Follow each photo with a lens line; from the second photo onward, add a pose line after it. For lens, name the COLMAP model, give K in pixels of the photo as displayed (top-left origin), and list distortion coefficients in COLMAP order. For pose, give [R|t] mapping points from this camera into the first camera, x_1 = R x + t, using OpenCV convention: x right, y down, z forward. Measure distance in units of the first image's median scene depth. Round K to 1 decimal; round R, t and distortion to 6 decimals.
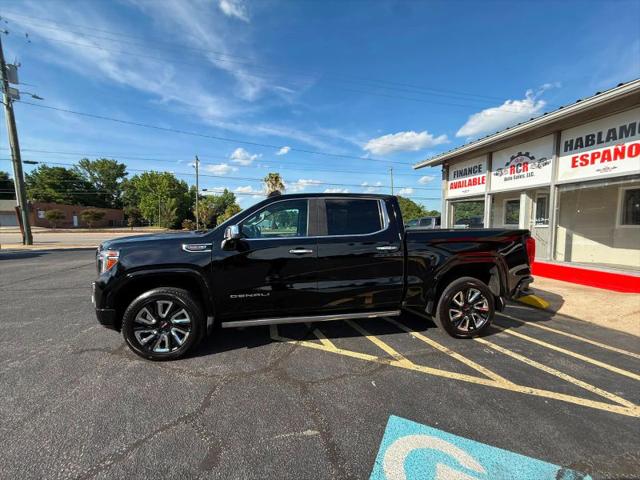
lens RADIAL K [[256.8, 0, 319.1], [0, 256.8, 239.2], [0, 0, 1]] dist [0.000314, -0.000275]
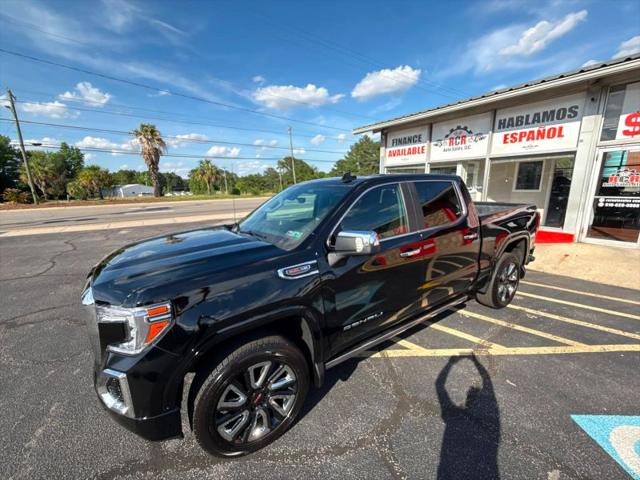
lens RADIAL K [[256.8, 0, 318.6], [0, 256.8, 239.3], [0, 0, 1]] dist [0.000314, -0.000275]
pose [[0.913878, -0.107219, 0.391574, -0.268338], [0.048220, 0.986336, 0.157534, -0.055827], [-0.403114, -0.125085, 0.906561, 0.167655]]
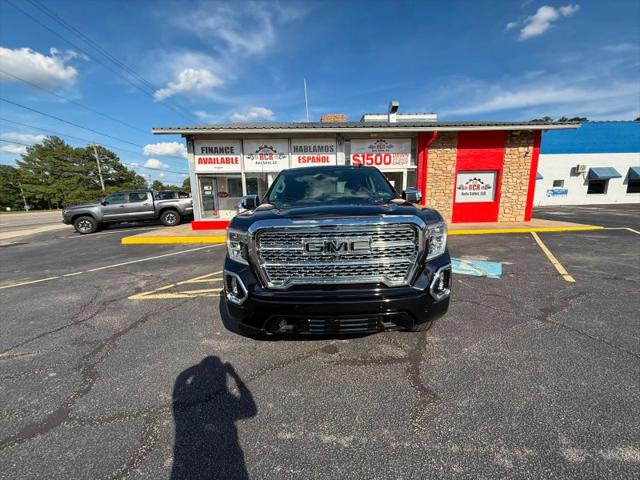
lens RADIAL K [[256.8, 0, 317.7], [0, 256.8, 242.0], [0, 0, 1]] dist [0.000314, -0.000275]
pose [[0.170910, -0.173776, 0.969841, -0.643345], [0.078644, 0.983589, 0.162380, -0.018134], [-0.982143, 0.048520, 0.181771, 0.481121]]
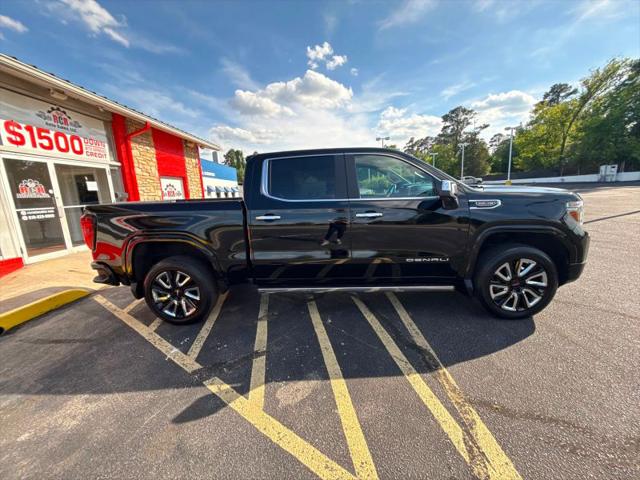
lens RADIAL K [[256.8, 0, 318.8], [0, 256.8, 244.1], [0, 0, 1]] dist [0.000314, -0.000275]
pose [[-0.972338, 0.005754, 0.233509, -0.093719], [0.065780, 0.965981, 0.250107, -0.049546], [-0.224126, 0.258549, -0.939638, 1.061688]]
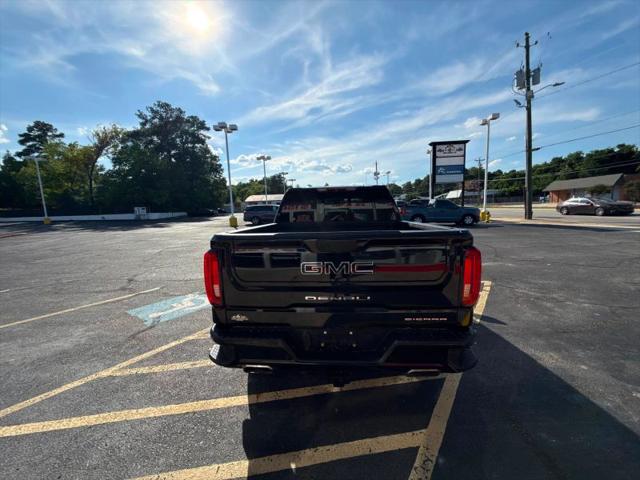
lens RADIAL K [[256.8, 0, 318.2], [0, 256.8, 240.9], [0, 0, 1]] dist [0.000314, -0.000275]
pose [[-0.231534, 0.128370, -0.964320, 0.630253], [-0.021467, 0.990340, 0.136988, -0.048281], [0.972590, 0.052418, -0.226542, 0.661445]]
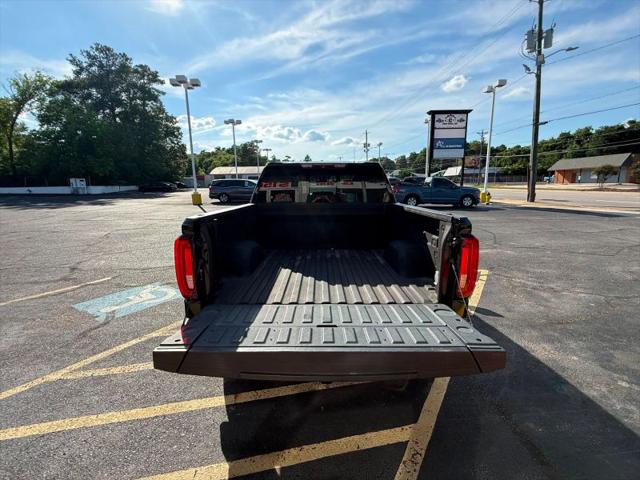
lens RADIAL K [[298.1, 0, 318.9], [0, 298.1, 242.2], [0, 0, 1]] dist [0.001427, -0.001217]
pose [[-0.163783, 0.189345, -0.968155, 0.641623], [-0.042554, 0.979138, 0.198692, -0.052838], [0.985578, 0.073741, -0.152309, 0.657090]]
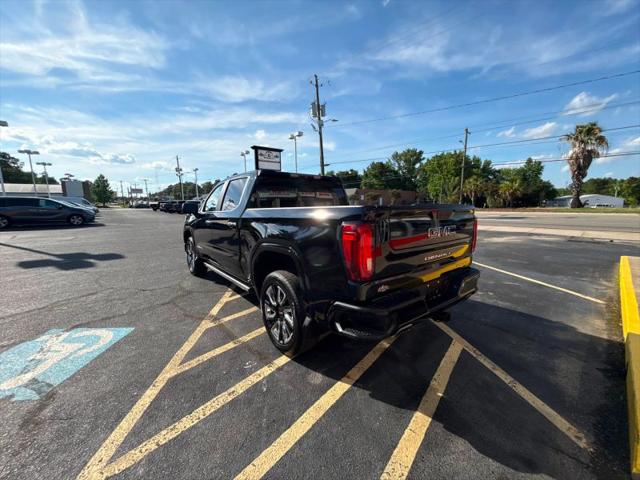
lens RADIAL K [[256.8, 0, 316.4], [0, 256.8, 239.7], [0, 0, 1]] dist [0.000314, -0.000275]
pose [[0.485546, 0.110270, -0.867229, 0.598817], [-0.036739, 0.993710, 0.105782, -0.009776], [0.873439, -0.019501, 0.486544, 0.350192]]
